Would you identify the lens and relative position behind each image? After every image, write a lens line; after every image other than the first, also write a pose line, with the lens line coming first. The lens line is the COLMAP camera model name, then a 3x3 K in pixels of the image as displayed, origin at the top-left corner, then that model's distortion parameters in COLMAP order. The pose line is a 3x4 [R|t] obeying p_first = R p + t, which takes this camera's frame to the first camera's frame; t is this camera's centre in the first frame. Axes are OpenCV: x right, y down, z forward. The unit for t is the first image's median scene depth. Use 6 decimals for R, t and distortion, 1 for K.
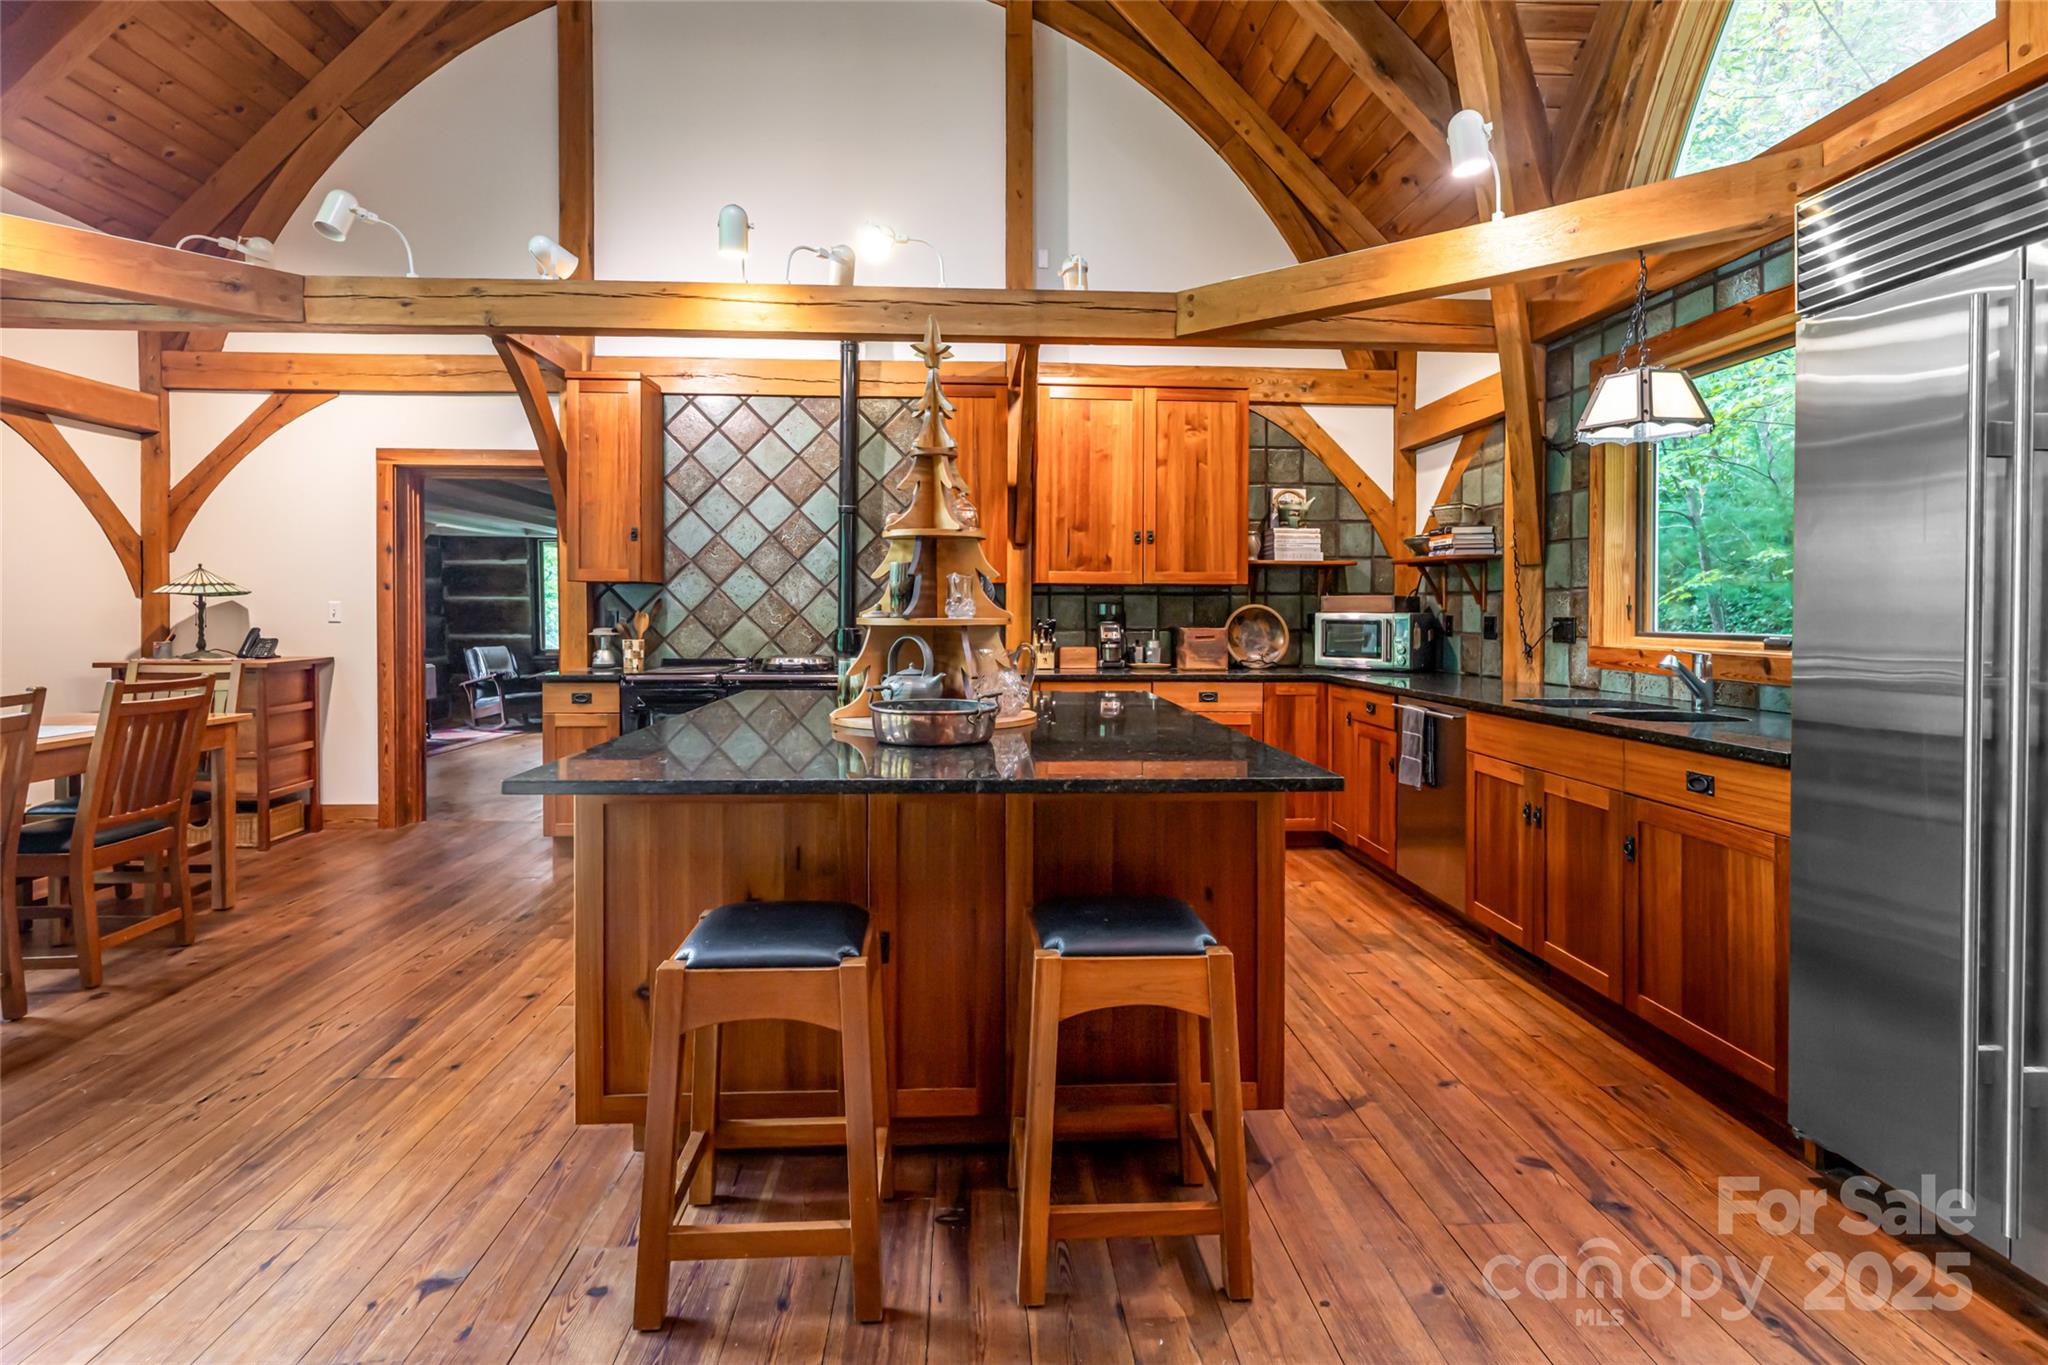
lens RADIAL K [[1020.6, 0, 1031.4], [0, 1020.6, 621.0], [0, 0, 1]] dist [-0.003787, -0.000230]
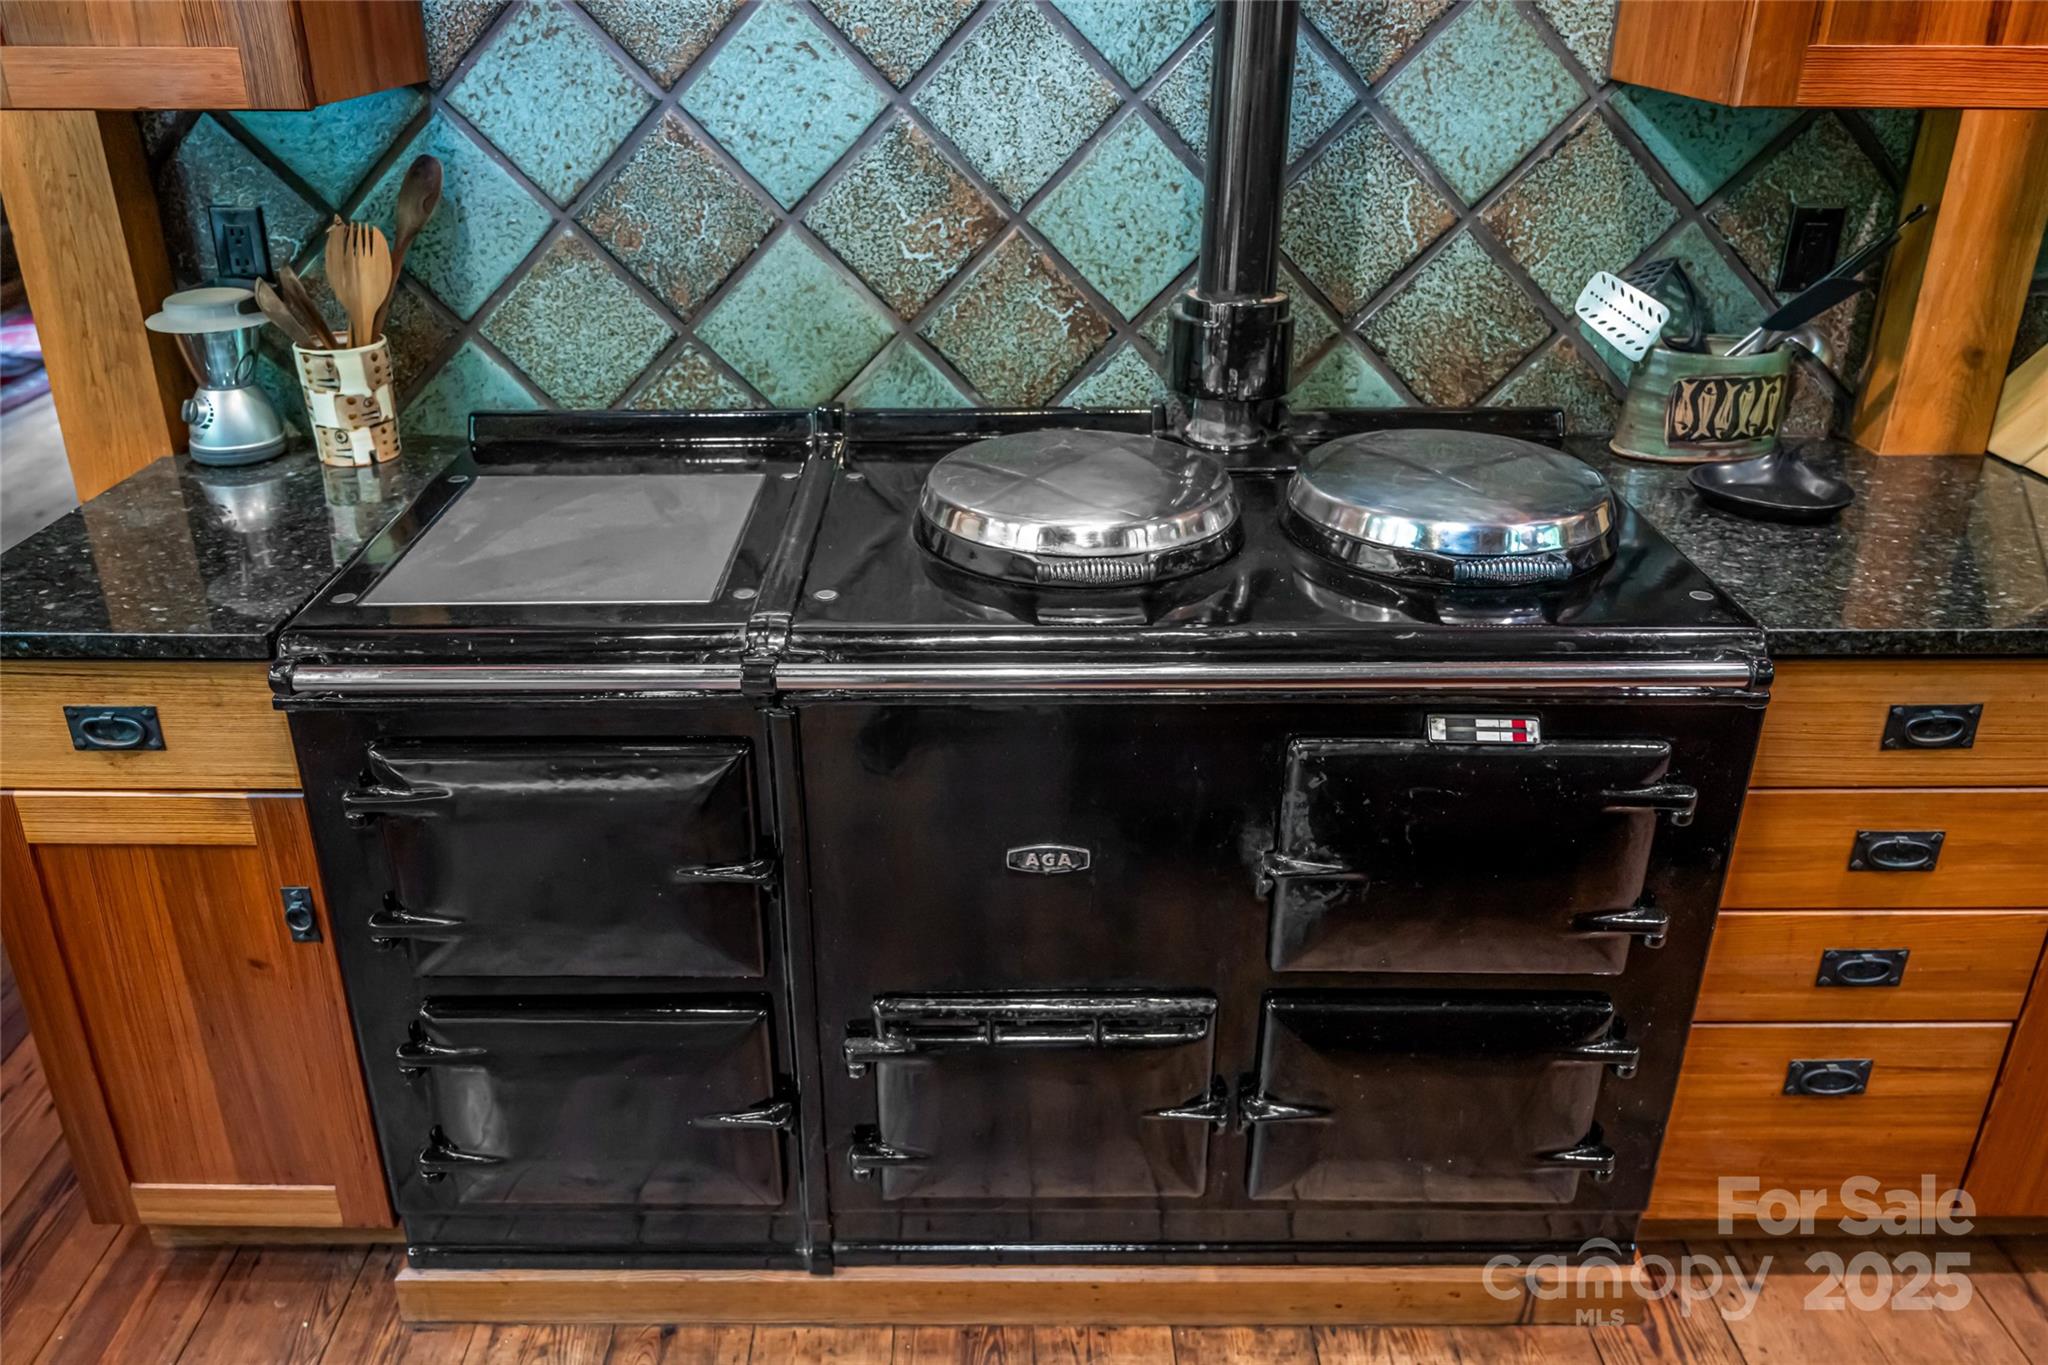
lens RADIAL K [[1607.2, 0, 1015.7], [0, 1607.2, 689.3], [0, 0, 1]] dist [-0.033079, -0.001820]
pose [[0.998449, 0.022501, -0.050917, -0.214547], [0.000539, 0.910718, 0.413028, -0.061751], [0.055665, -0.412415, 0.909294, 0.644146]]
